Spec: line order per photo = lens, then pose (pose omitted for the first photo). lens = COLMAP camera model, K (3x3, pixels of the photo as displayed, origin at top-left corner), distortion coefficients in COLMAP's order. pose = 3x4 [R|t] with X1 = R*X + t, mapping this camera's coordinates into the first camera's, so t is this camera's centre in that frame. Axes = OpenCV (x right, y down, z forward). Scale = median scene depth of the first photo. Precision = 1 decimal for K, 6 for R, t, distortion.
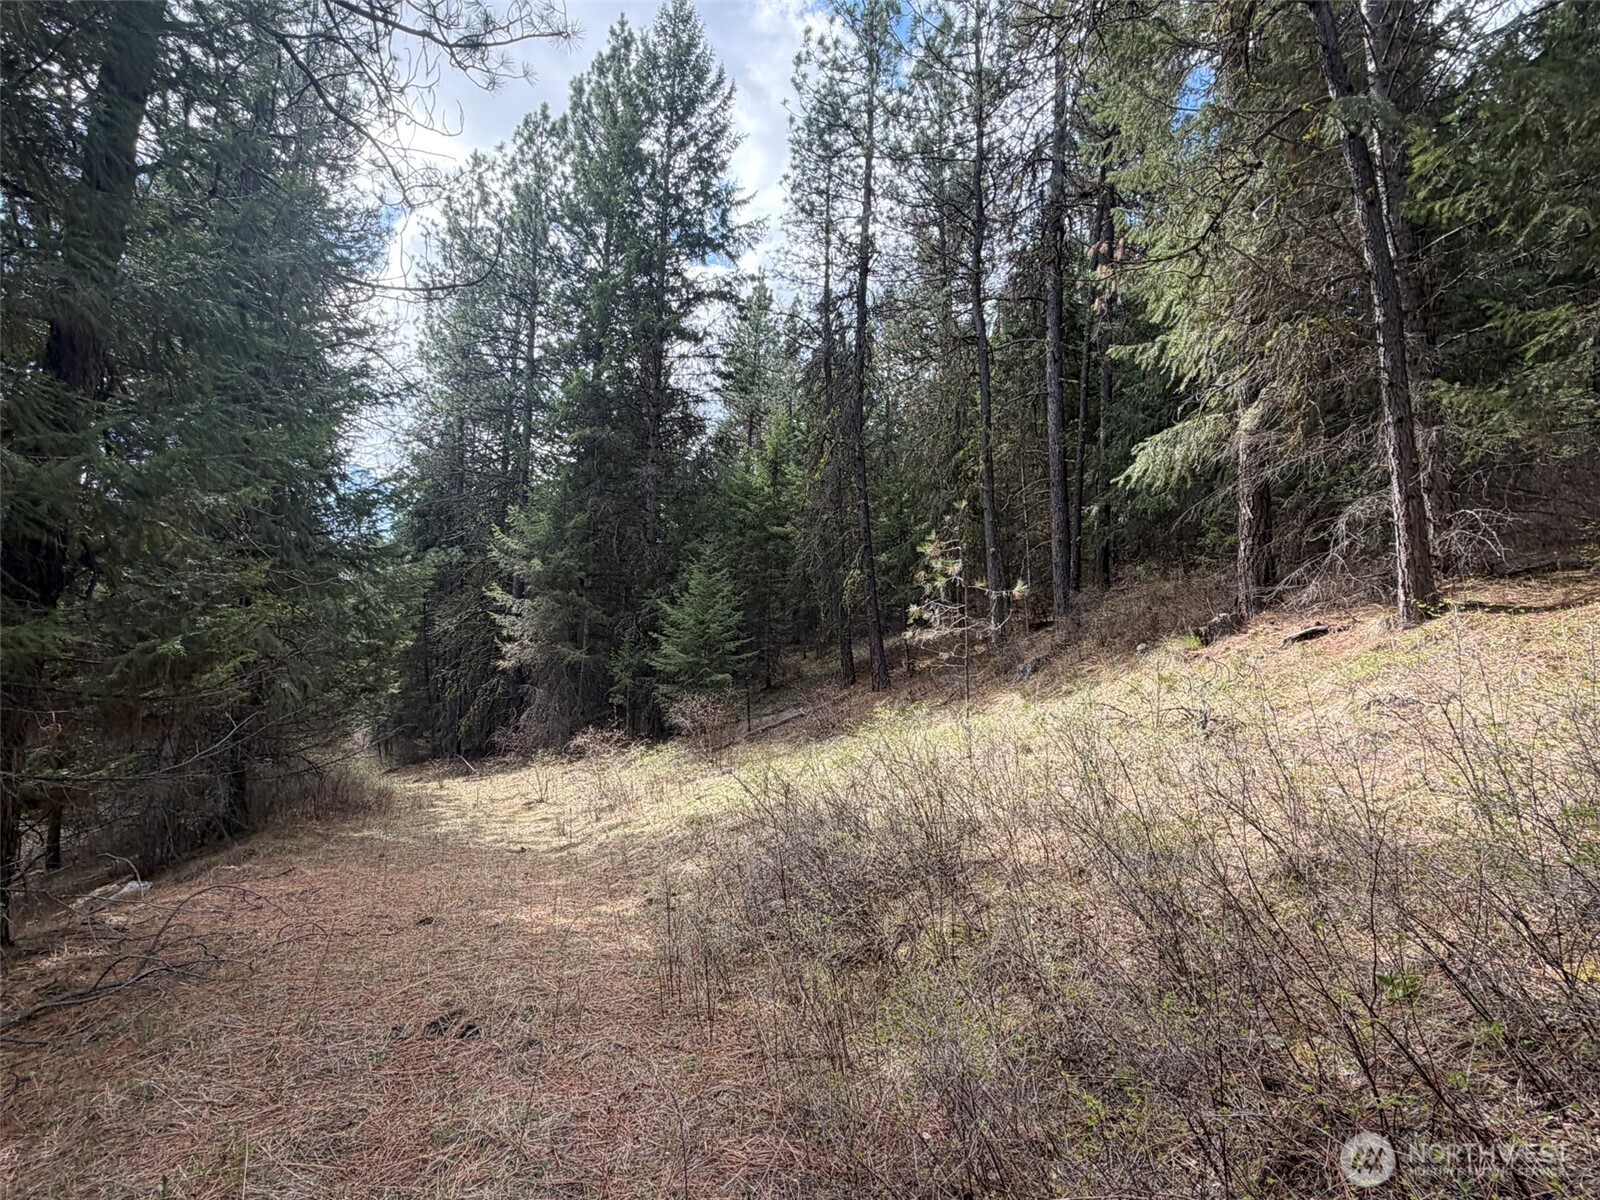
lens RADIAL K [[797.5, 0, 801.2], [0, 797.5, 607.4], [0, 0, 1]] dist [0.005322, -0.000777]
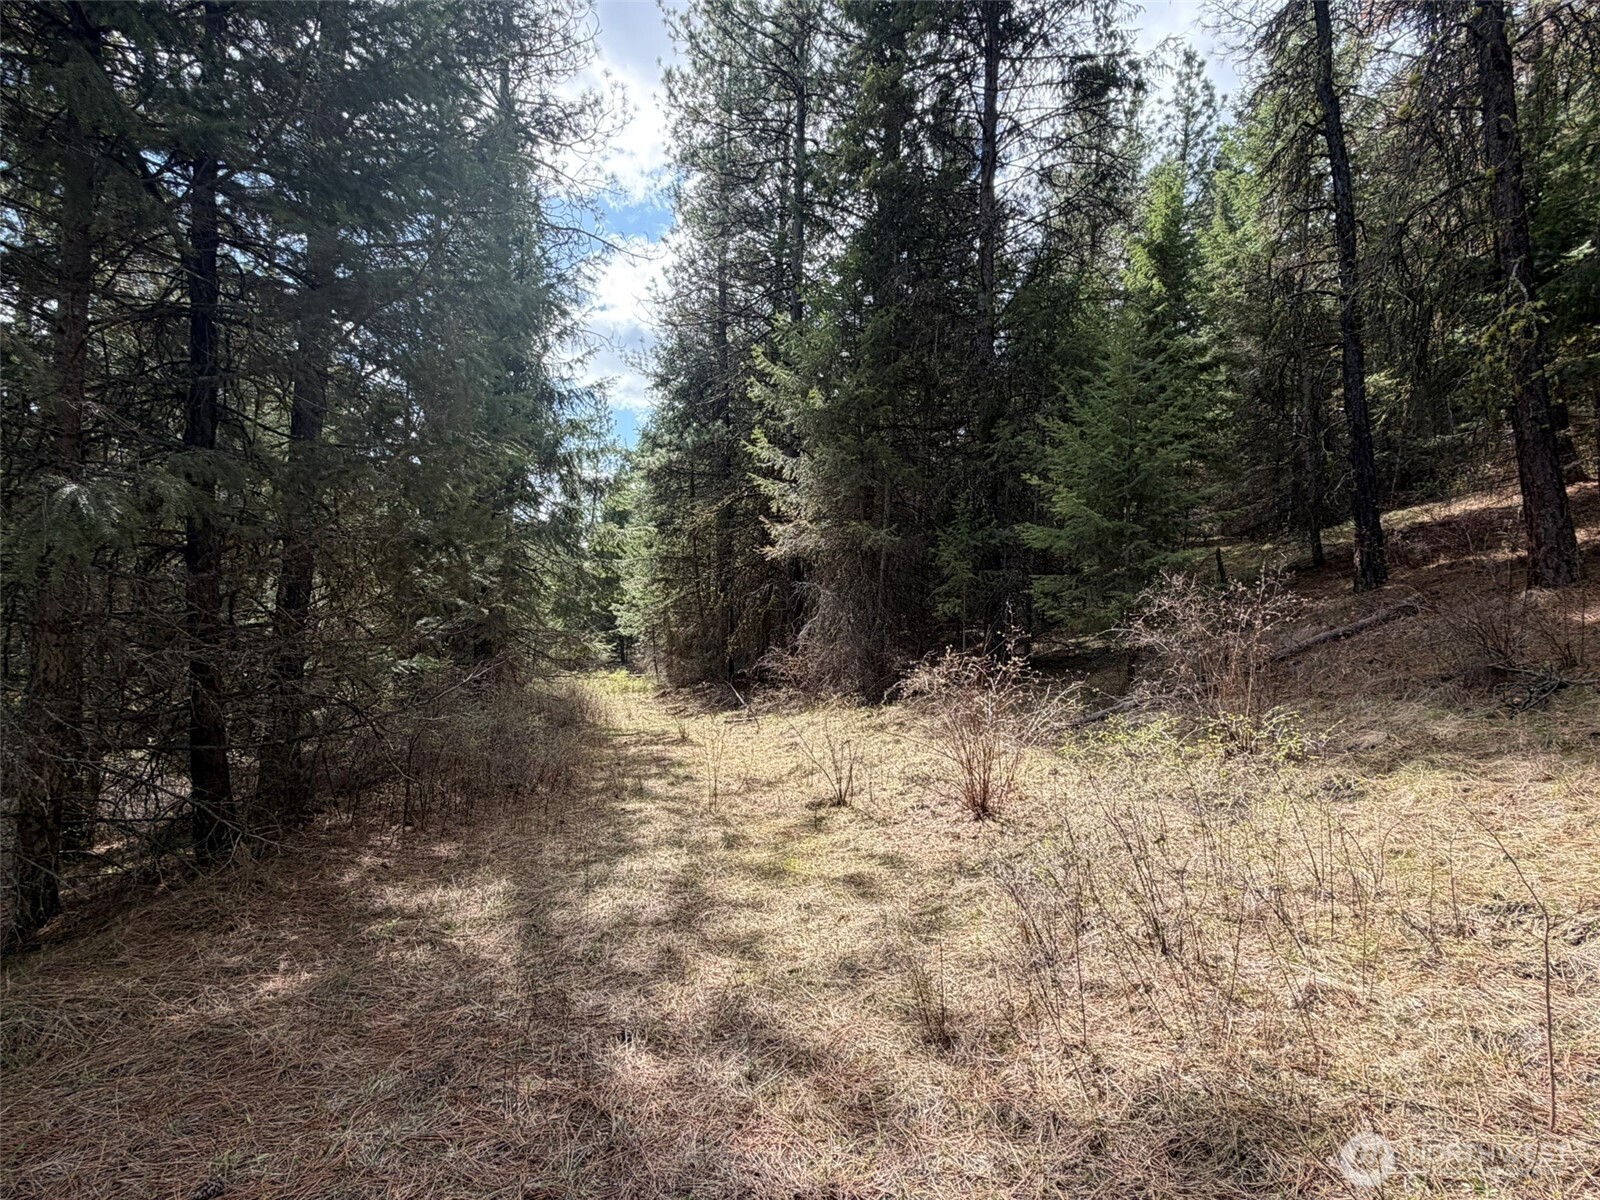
lens RADIAL K [[797.5, 0, 798.0], [0, 797.5, 595.2], [0, 0, 1]] dist [0.005322, -0.000777]
pose [[0.942251, 0.000980, -0.334905, -0.196837], [0.024750, 0.997057, 0.072554, 0.087910], [0.333991, -0.076653, 0.939454, 0.572910]]
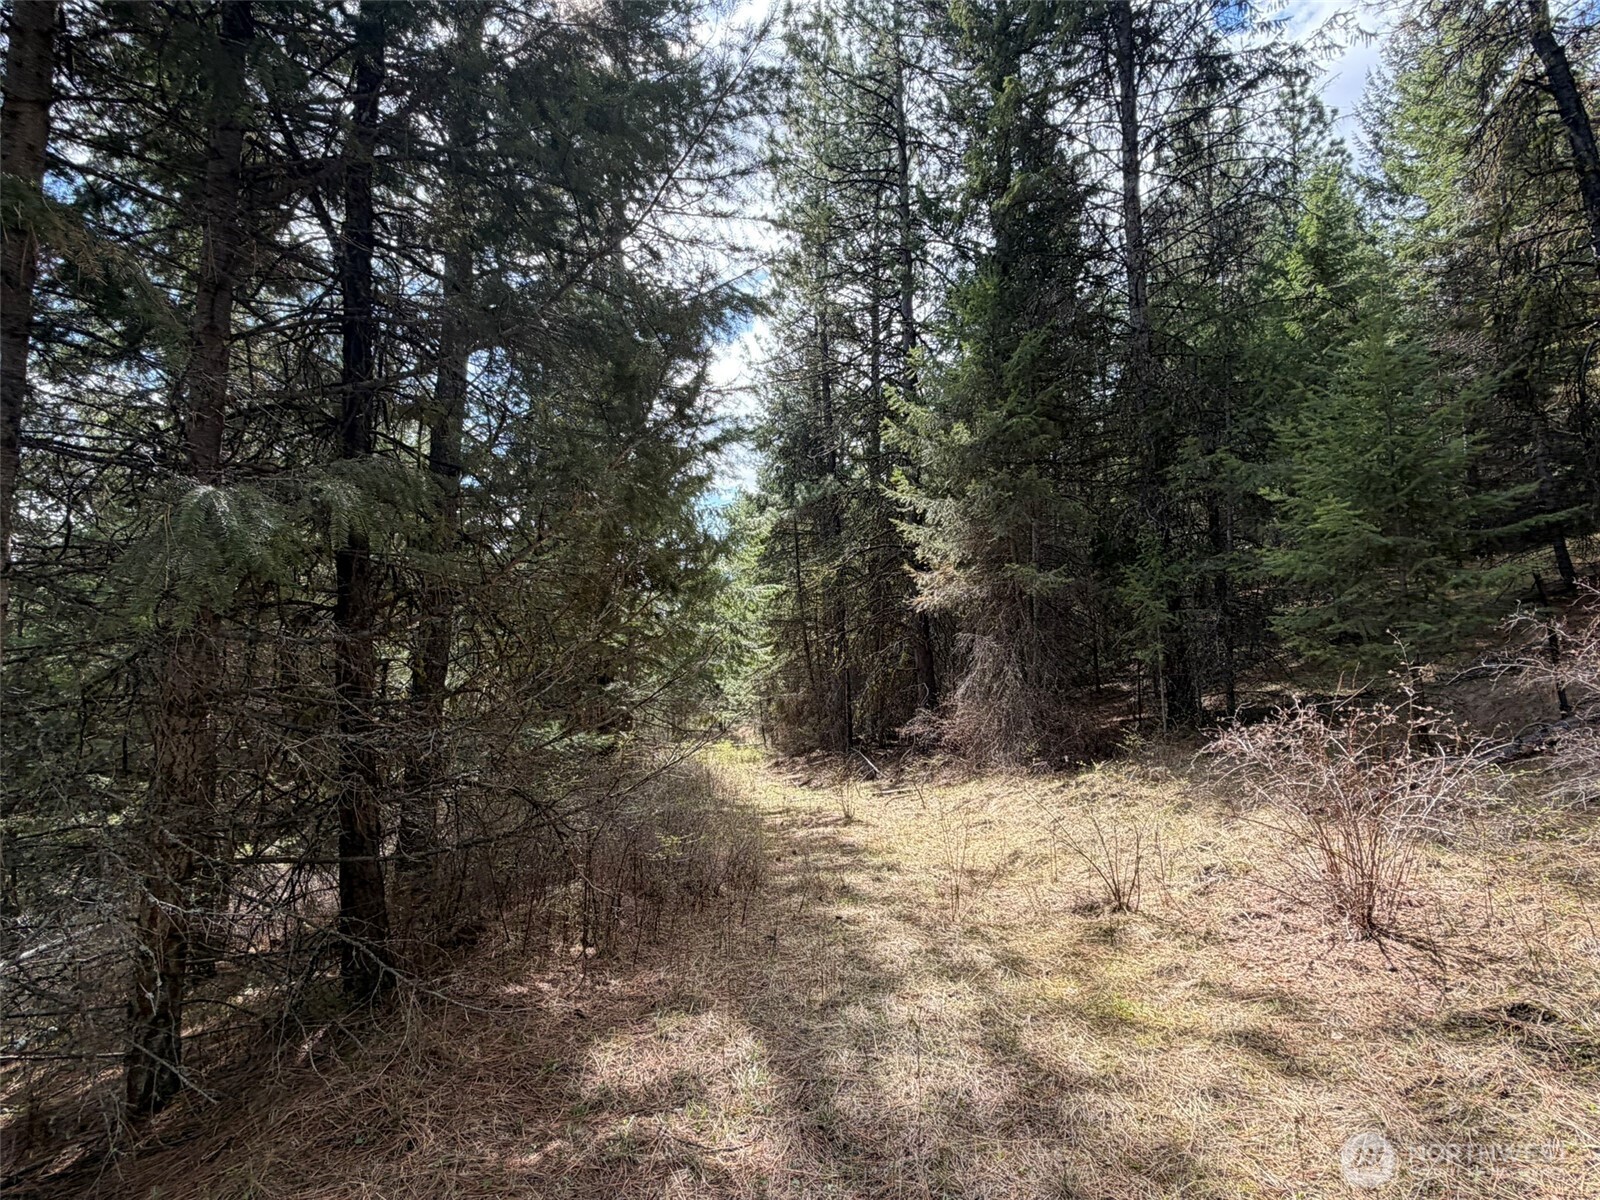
lens RADIAL K [[797.5, 0, 805.5], [0, 797.5, 598.1], [0, 0, 1]] dist [0.005322, -0.000777]
pose [[0.904814, -0.070959, -0.419853, -0.300713], [0.074106, 0.997211, -0.008835, 0.098338], [0.419309, -0.023119, 0.907549, 0.628665]]
